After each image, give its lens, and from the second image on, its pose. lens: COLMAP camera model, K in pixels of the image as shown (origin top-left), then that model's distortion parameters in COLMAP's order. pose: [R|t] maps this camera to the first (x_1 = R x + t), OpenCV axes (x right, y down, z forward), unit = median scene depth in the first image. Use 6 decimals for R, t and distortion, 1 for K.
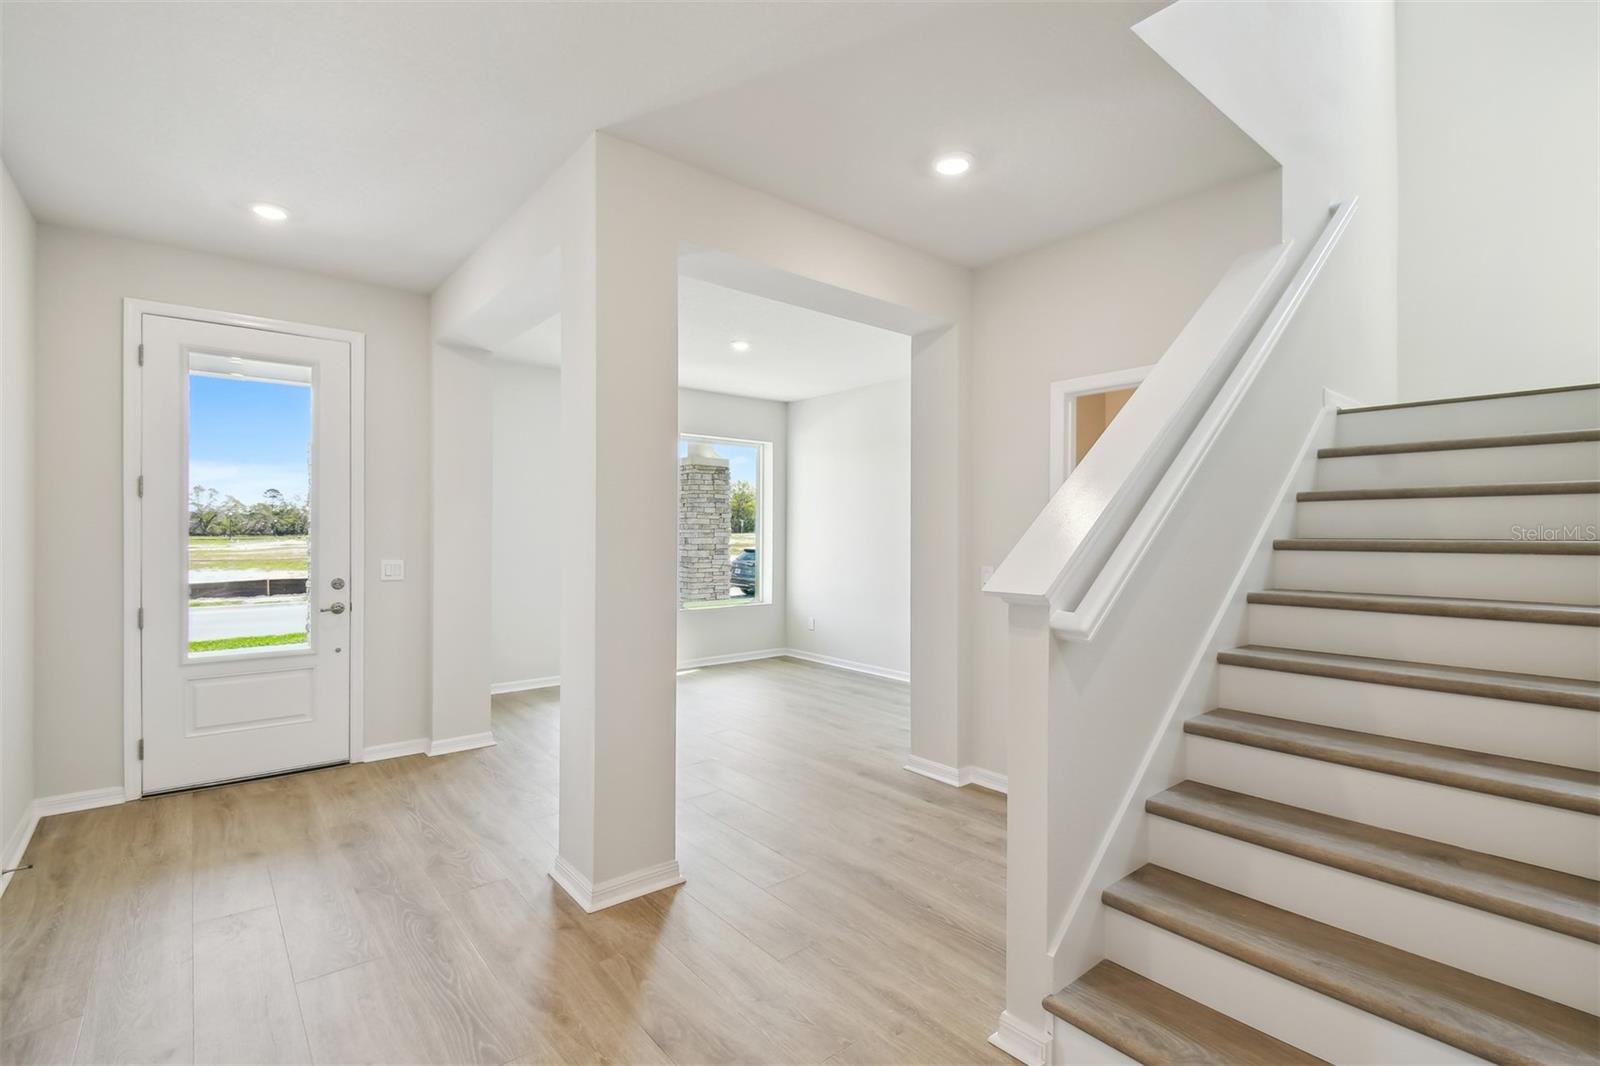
lens RADIAL K [[713.2, 0, 801.1], [0, 713.2, 523.6], [0, 0, 1]] dist [0.047301, -0.033133]
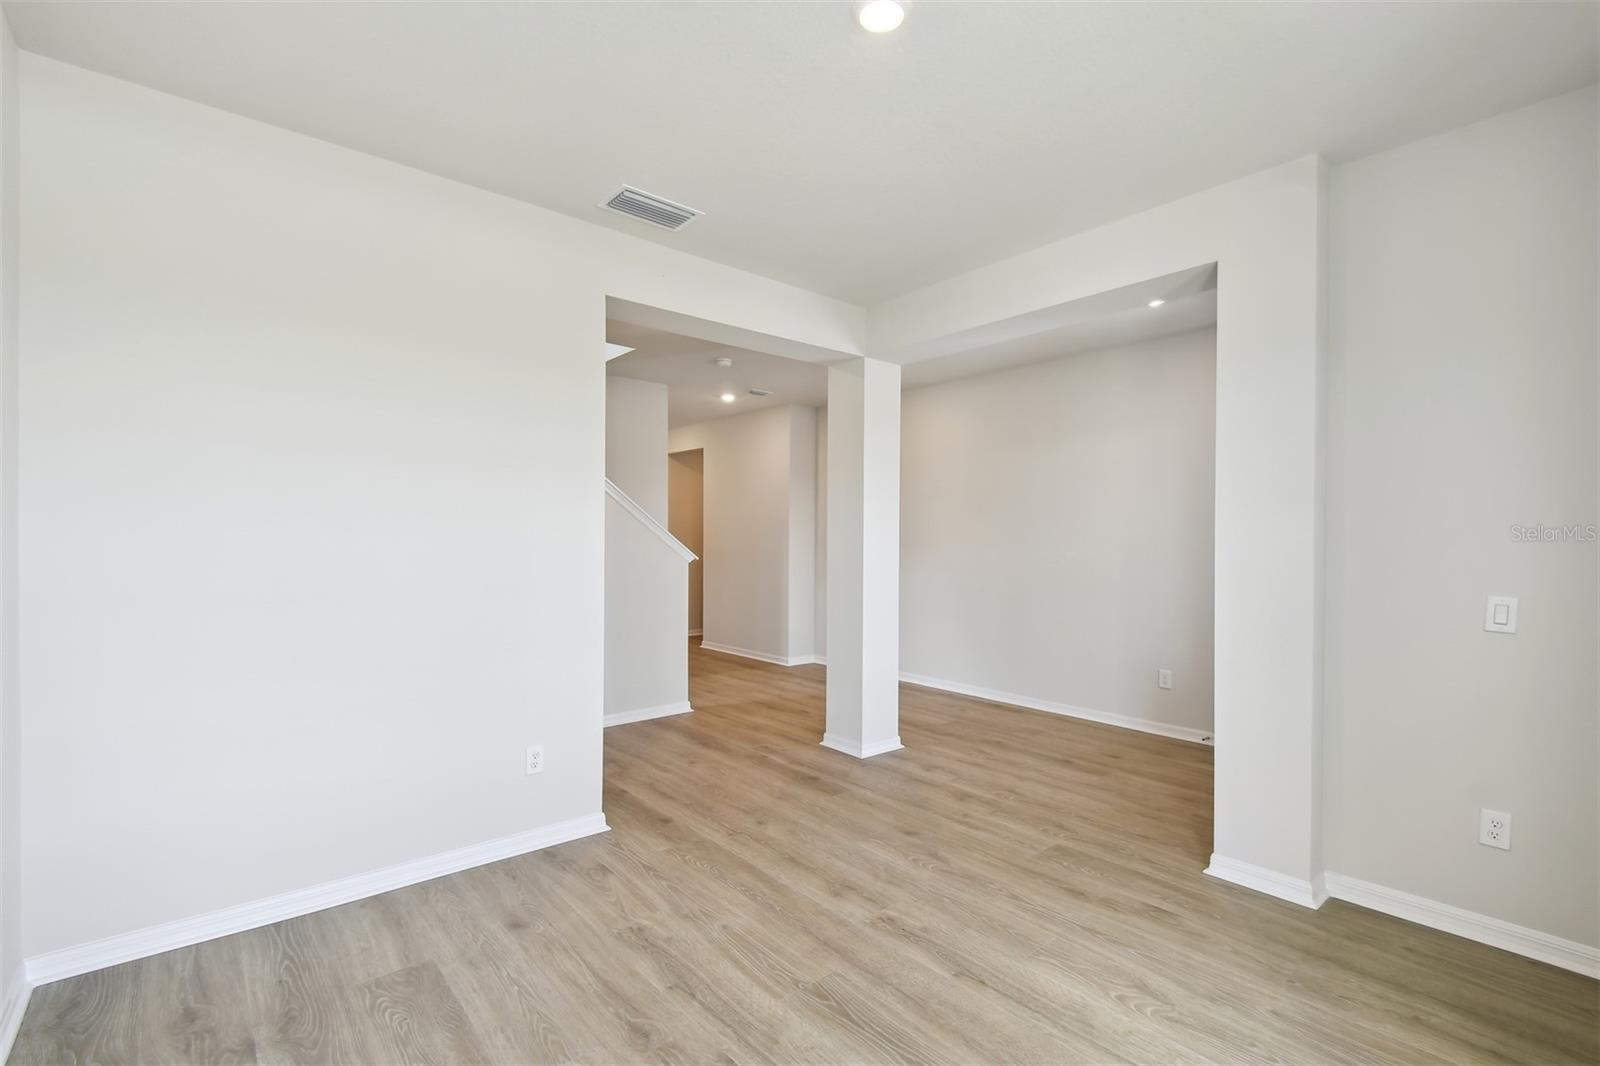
lens RADIAL K [[713.2, 0, 801.1], [0, 713.2, 523.6], [0, 0, 1]] dist [0.047301, -0.033133]
pose [[-0.999796, -0.007635, -0.018692, -0.067729], [-0.006952, 0.999315, -0.036339, 0.028373], [0.018957, -0.036202, -0.999165, 2.263344]]
